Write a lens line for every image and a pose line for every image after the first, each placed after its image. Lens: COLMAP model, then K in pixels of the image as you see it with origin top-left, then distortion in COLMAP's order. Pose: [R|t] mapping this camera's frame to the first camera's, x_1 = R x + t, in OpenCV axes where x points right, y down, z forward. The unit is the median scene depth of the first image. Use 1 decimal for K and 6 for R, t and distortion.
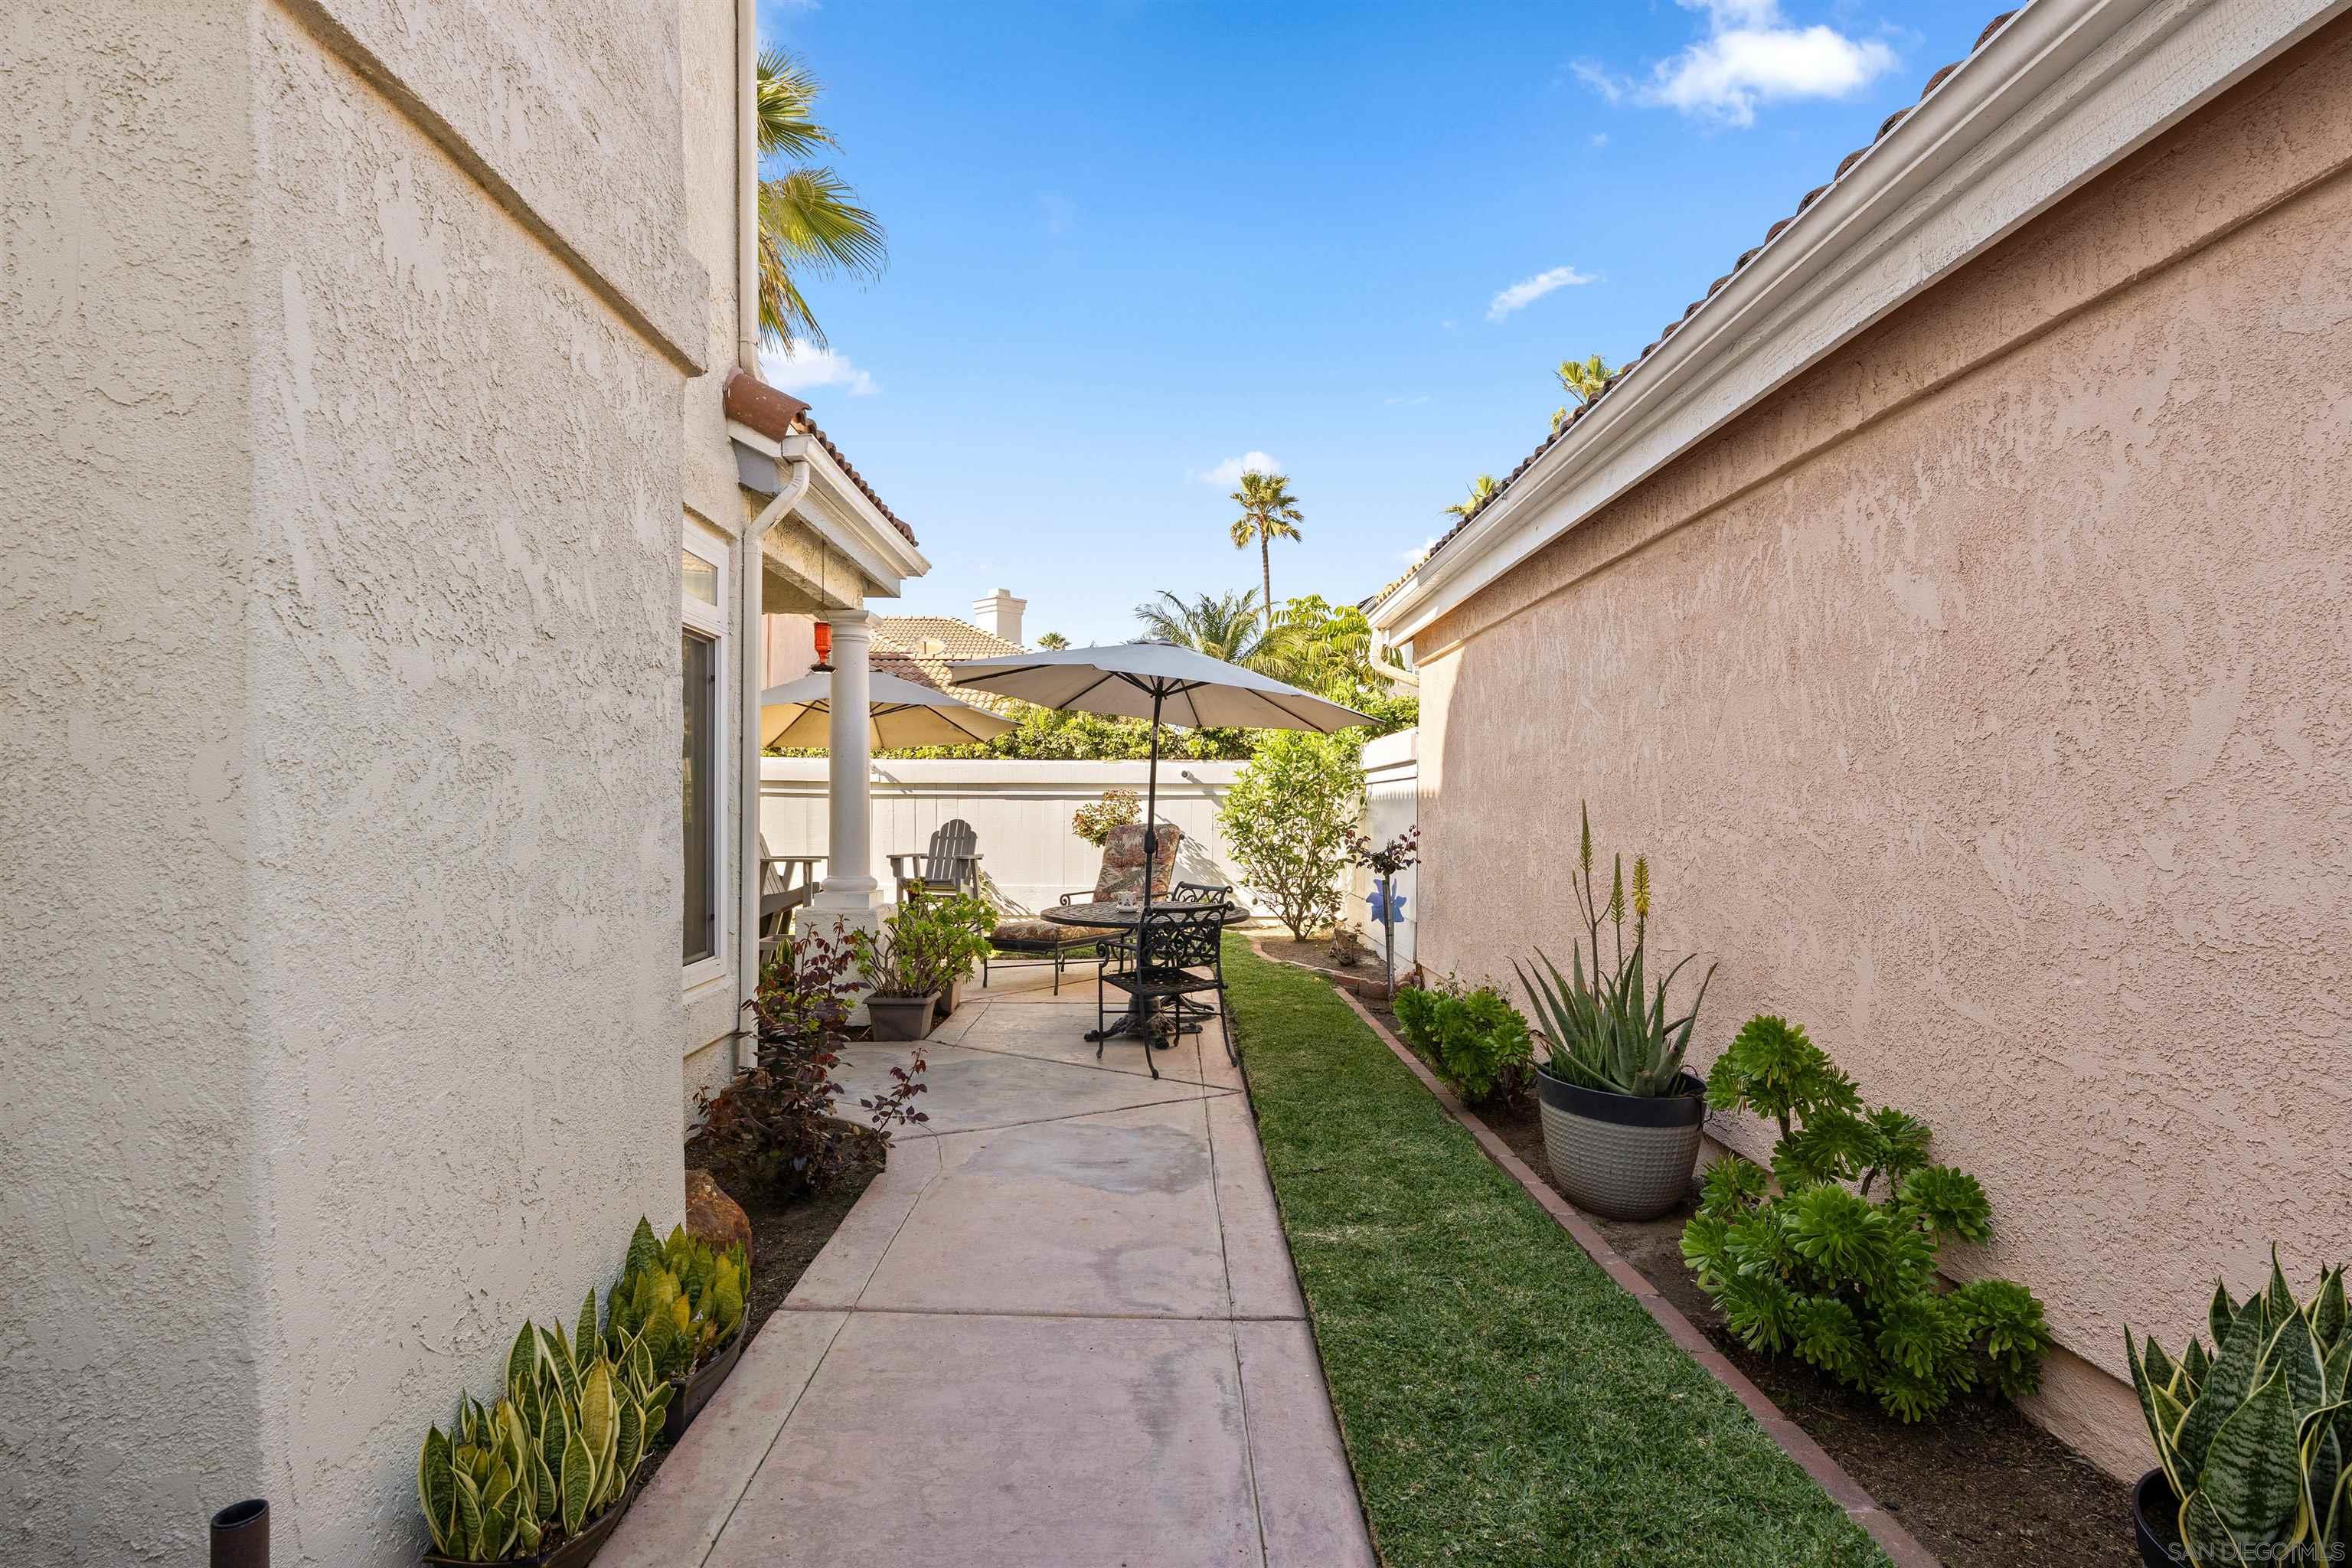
lens RADIAL K [[1081.7, 0, 1174.5], [0, 1081.7, 799.0], [0, 0, 1]] dist [-0.001444, -0.000031]
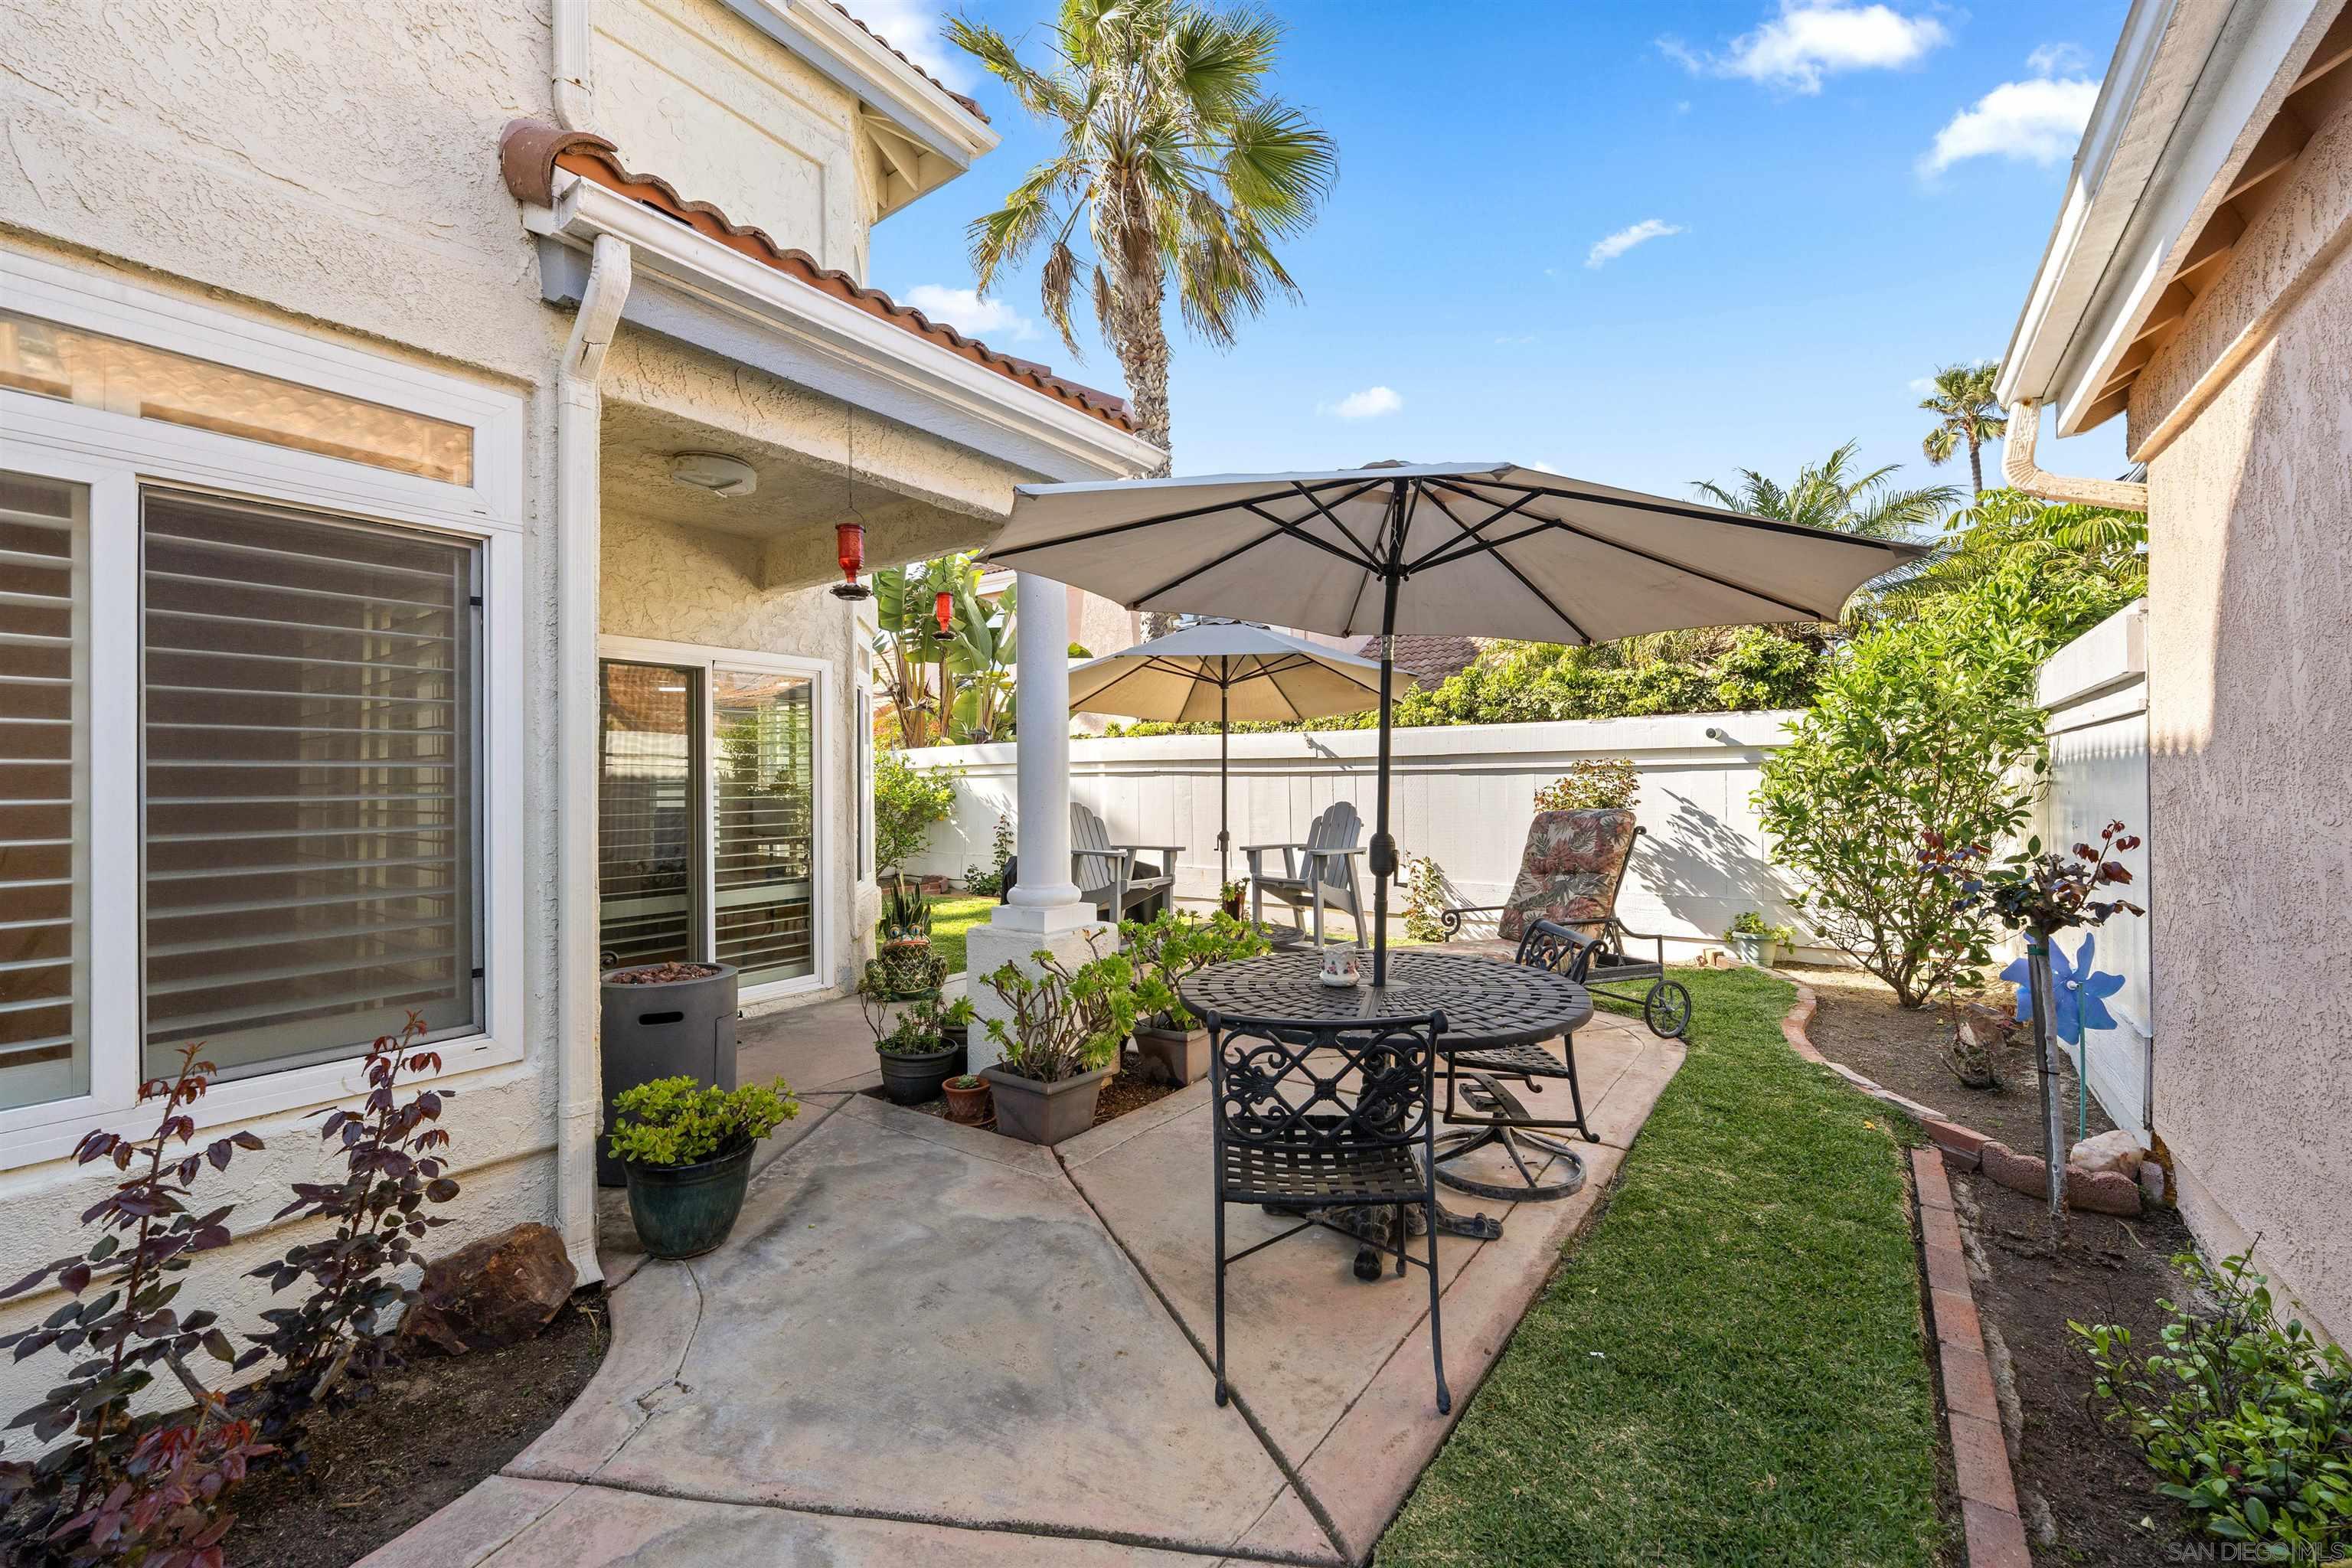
lens RADIAL K [[948.3, 0, 1173.9], [0, 948.3, 777.4], [0, 0, 1]] dist [-0.003433, -0.000283]
pose [[0.802396, -0.016715, -0.596558, 0.104007], [0.018351, 0.999826, -0.003332, 0.001017], [0.596510, -0.008274, 0.802563, 0.347888]]
